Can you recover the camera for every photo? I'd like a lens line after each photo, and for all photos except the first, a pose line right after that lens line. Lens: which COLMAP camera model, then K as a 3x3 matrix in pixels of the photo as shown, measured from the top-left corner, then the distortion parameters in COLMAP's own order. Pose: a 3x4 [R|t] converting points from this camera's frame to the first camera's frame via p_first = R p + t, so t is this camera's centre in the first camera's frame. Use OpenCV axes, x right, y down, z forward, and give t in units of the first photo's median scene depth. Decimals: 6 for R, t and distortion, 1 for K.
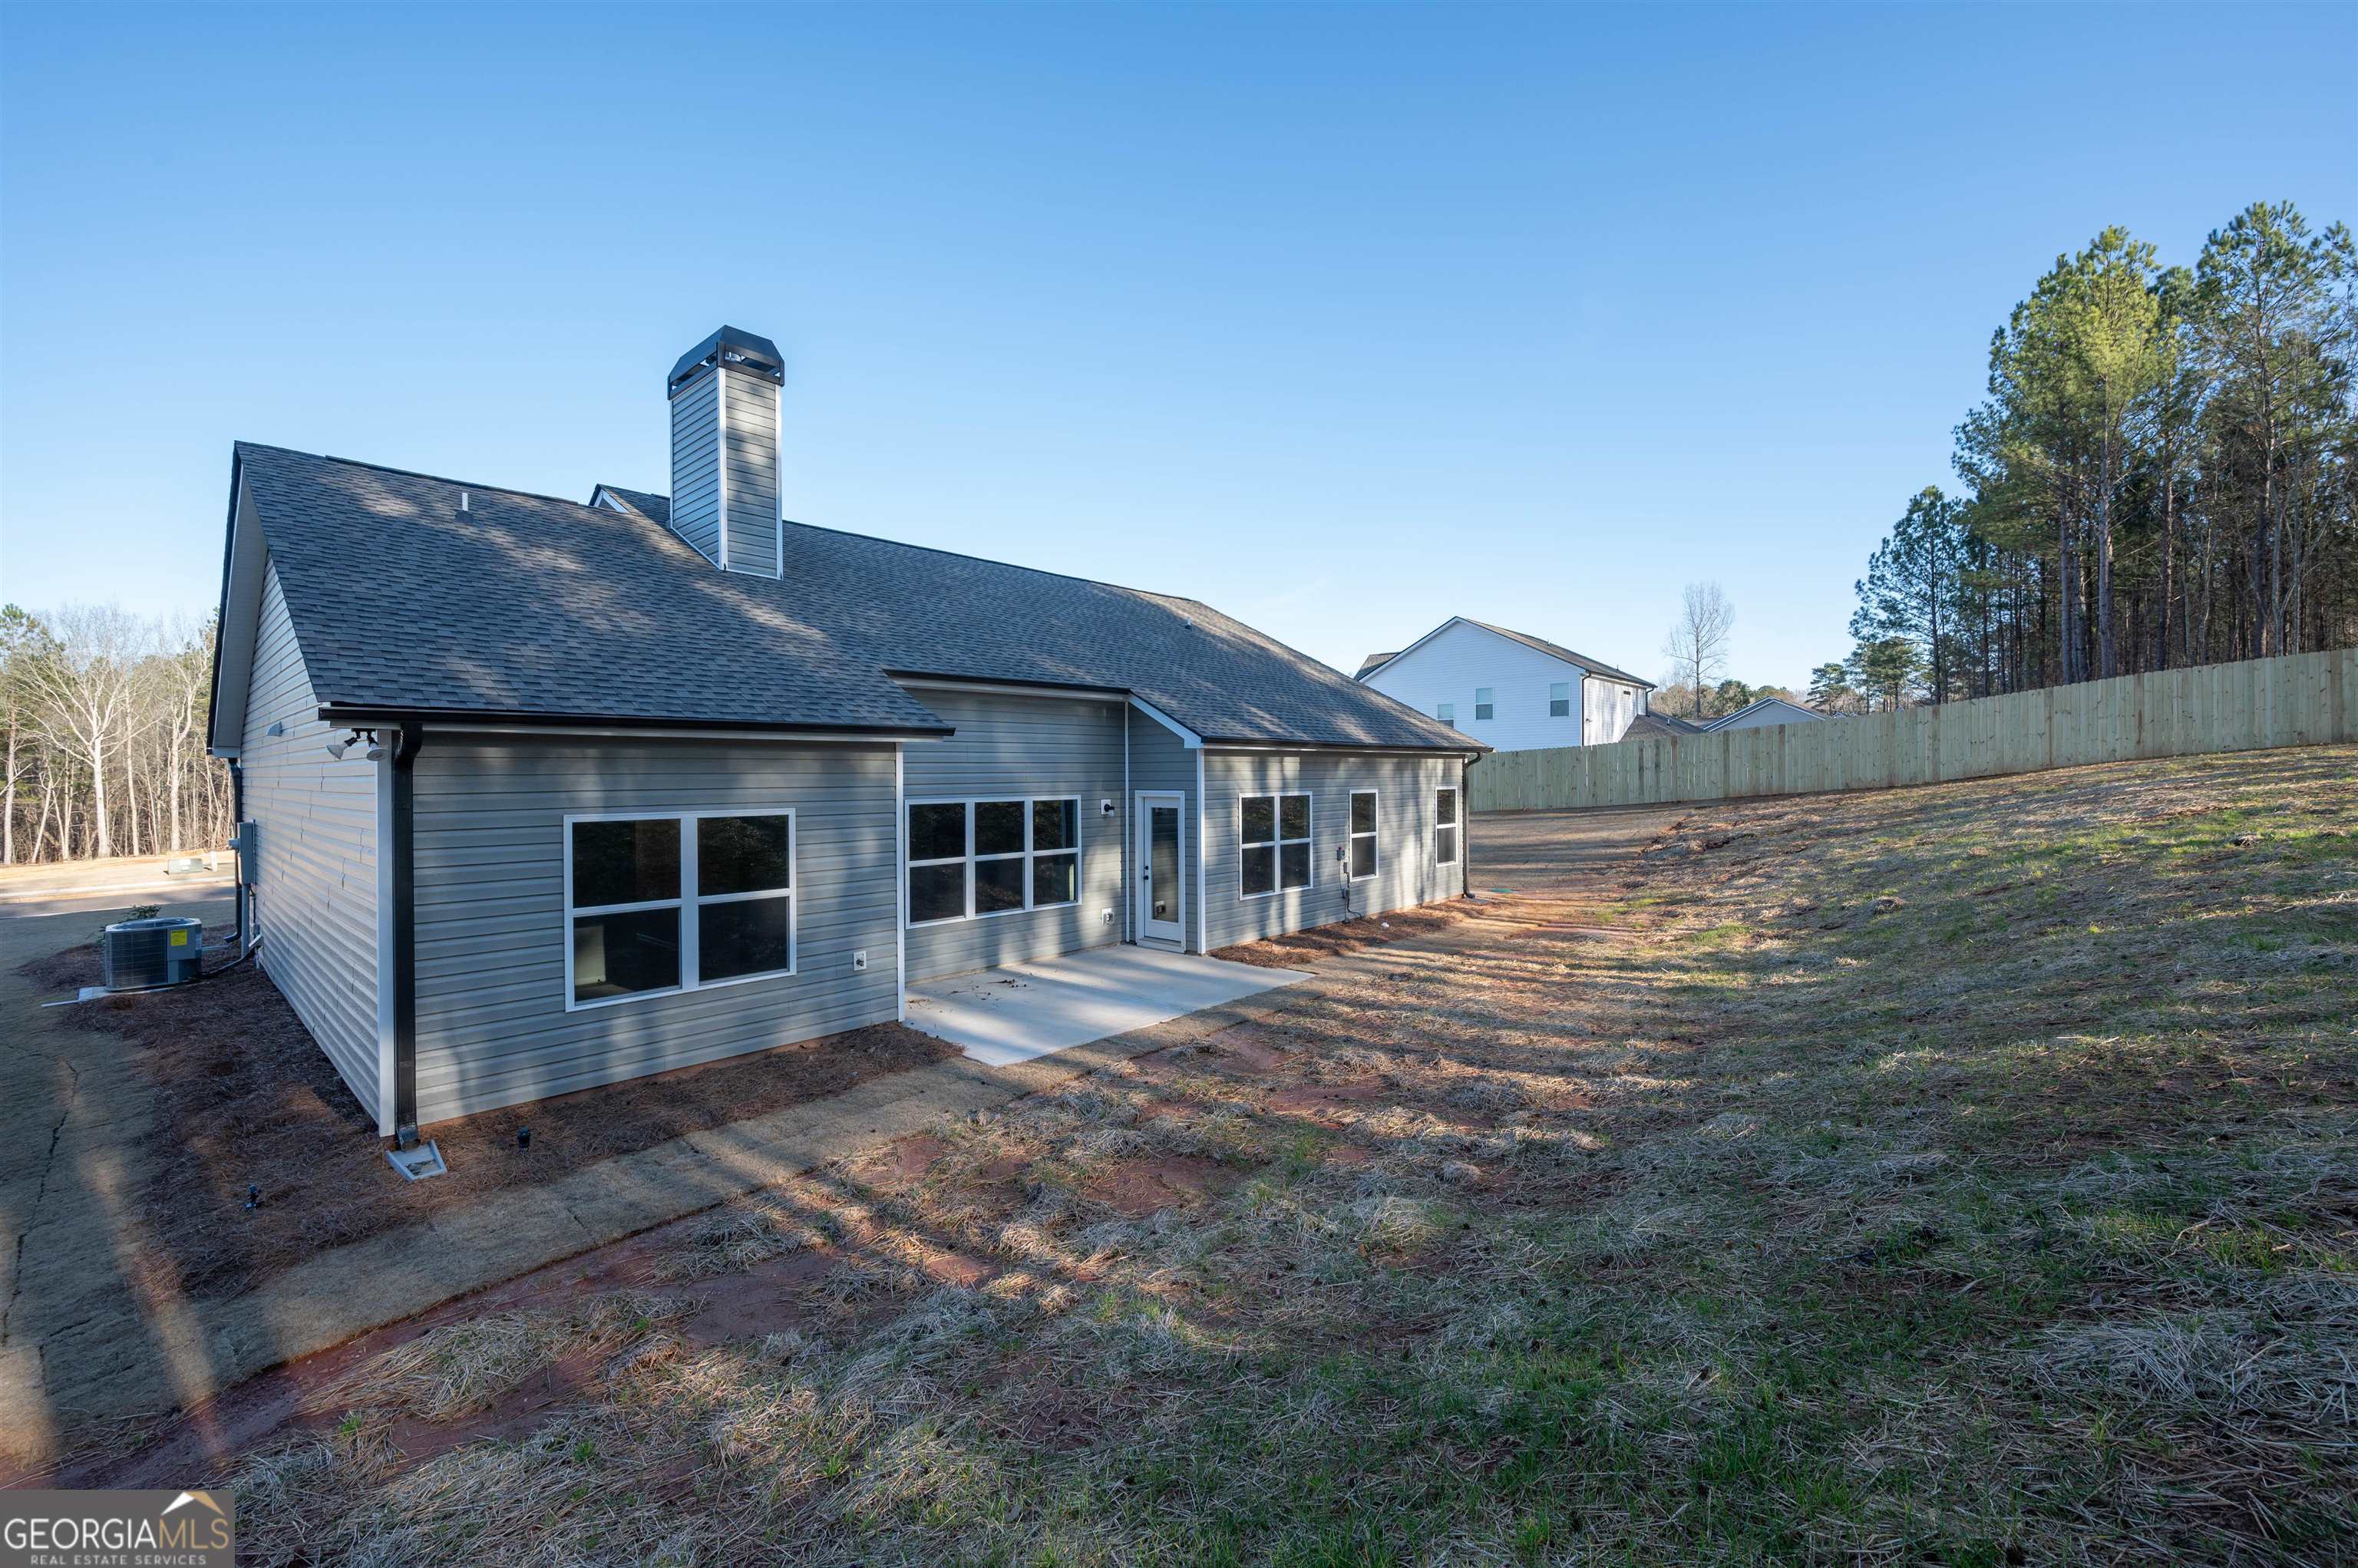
lens RADIAL K [[952.6, 0, 1179.0], [0, 952.6, 784.0], [0, 0, 1]] dist [-0.000092, 0.000017]
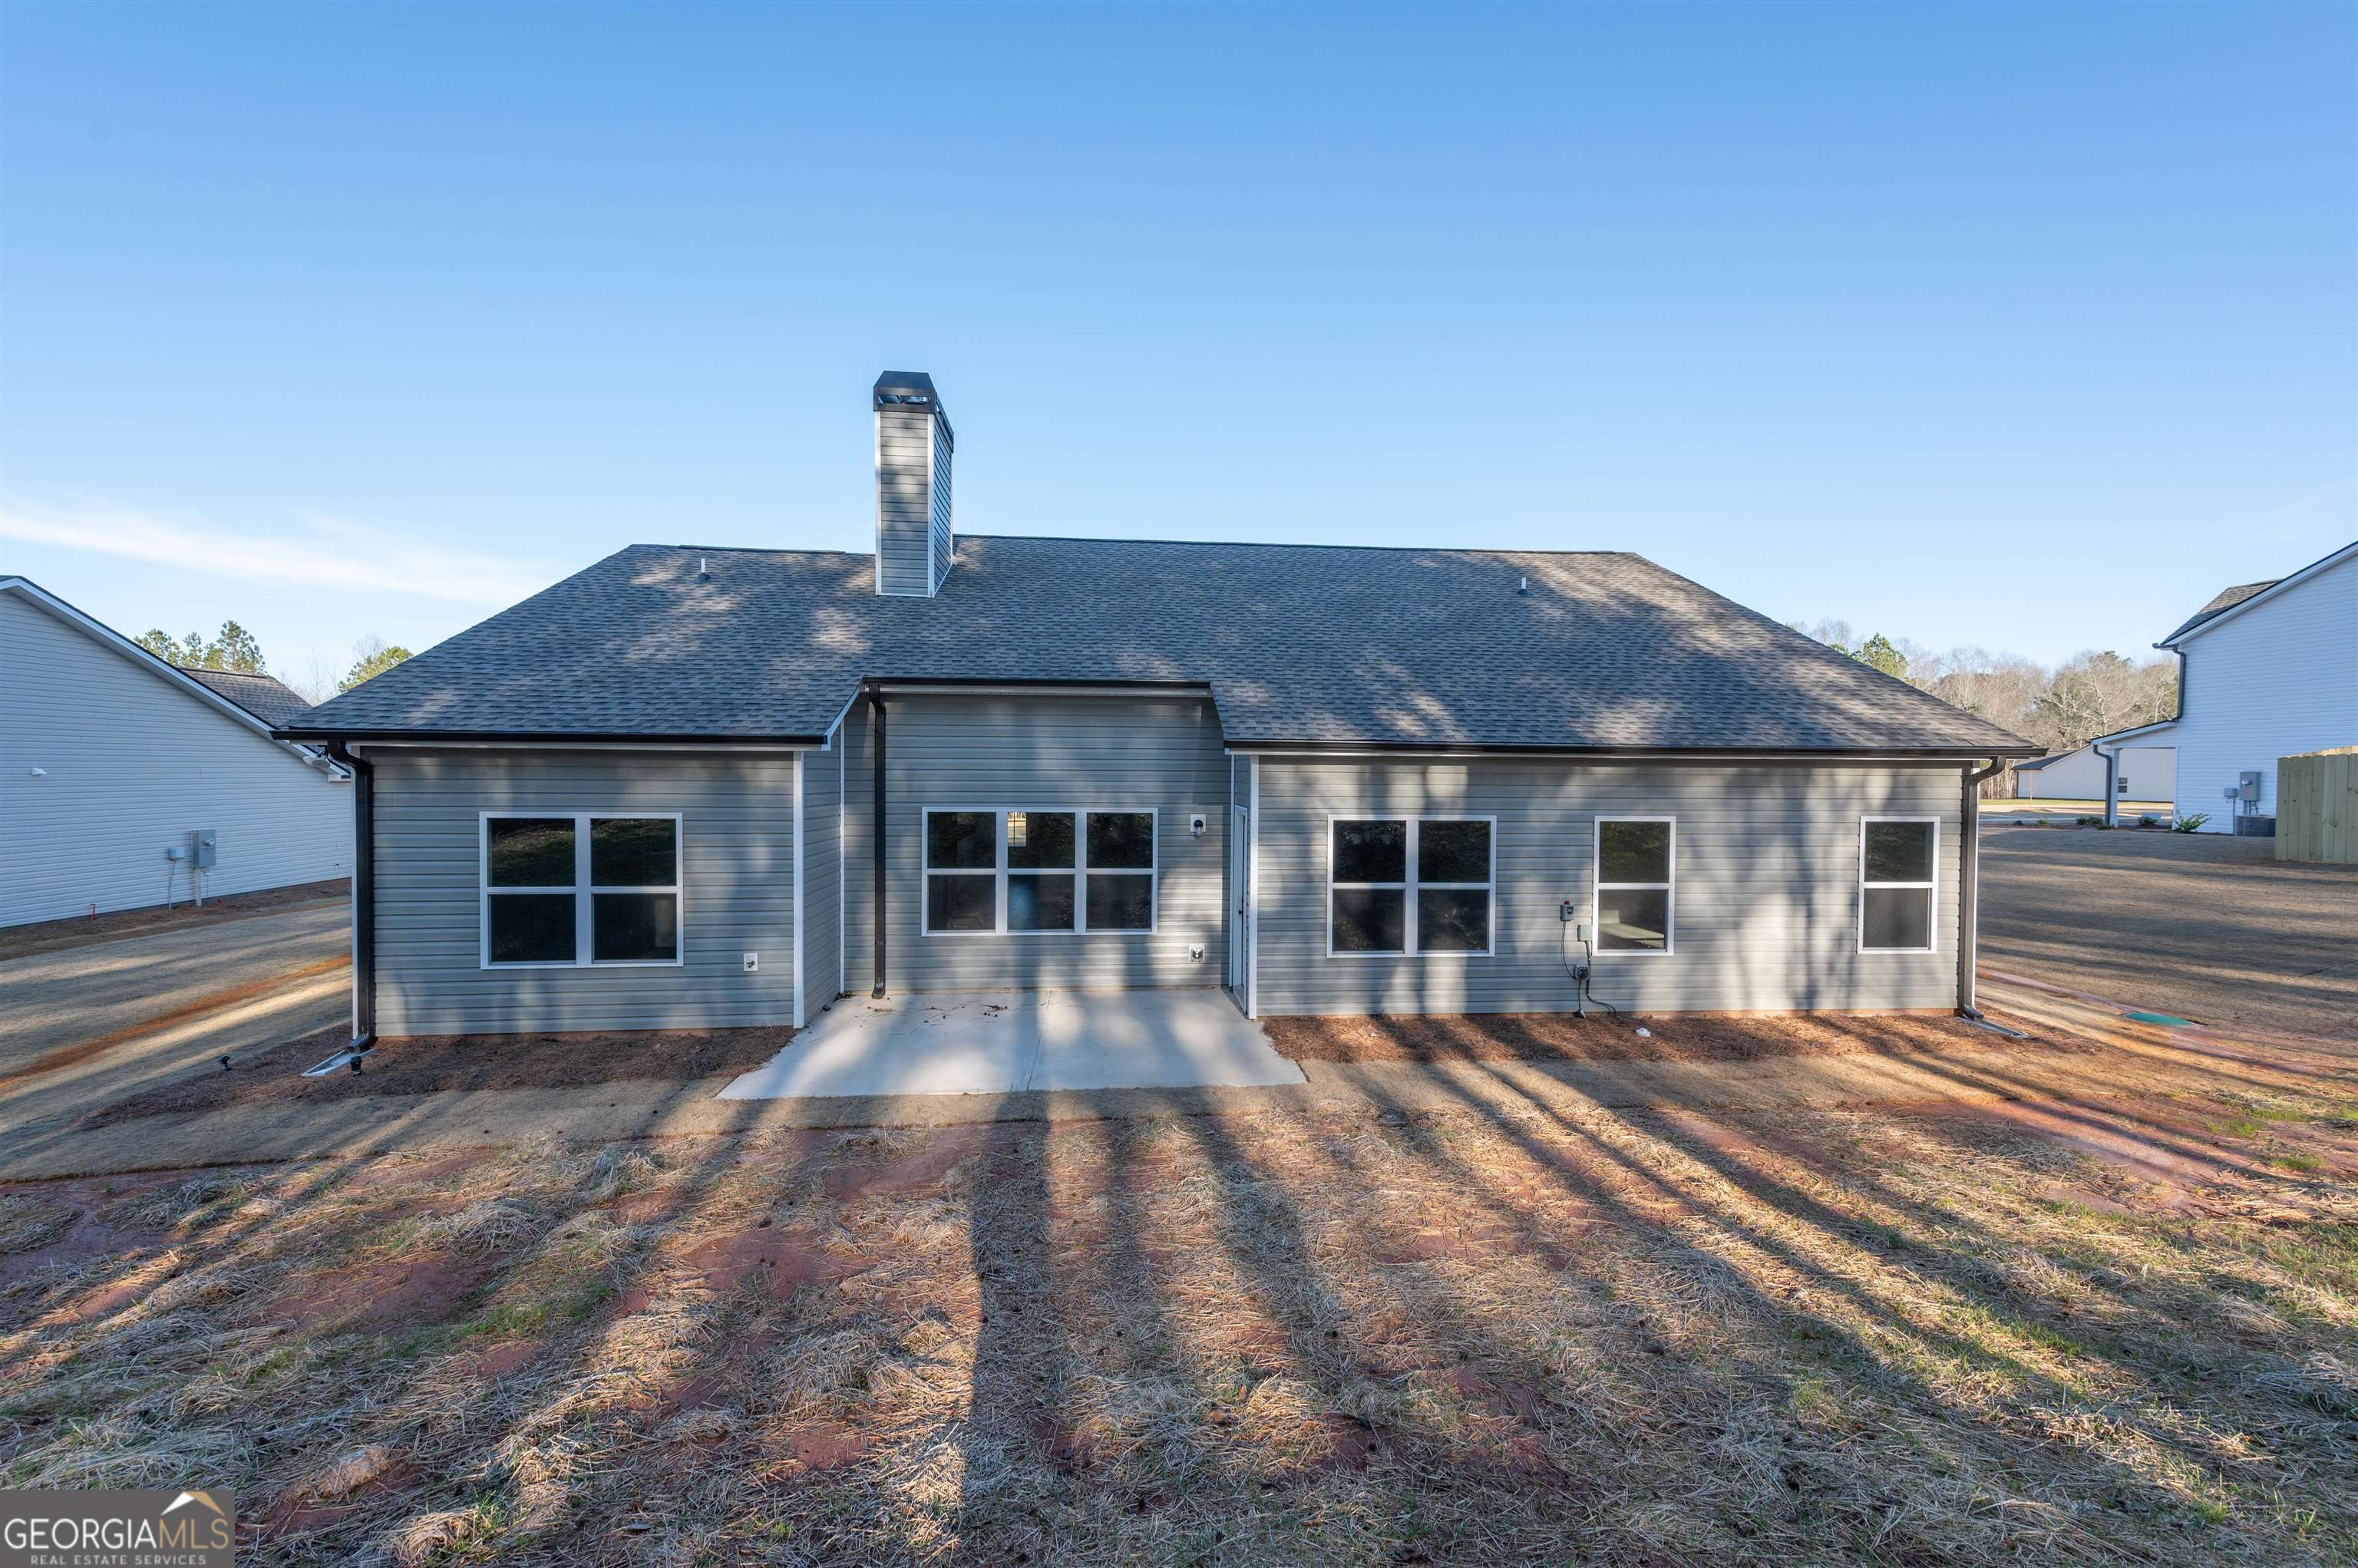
lens RADIAL K [[925.8, 0, 1179.0], [0, 925.8, 784.0], [0, 0, 1]] dist [0.029765, -0.000020]
pose [[0.736125, 0.026332, -0.676333, 0.505916], [-0.021640, 0.999648, 0.015366, -0.024918], [0.676500, 0.003324, 0.736435, 0.417009]]
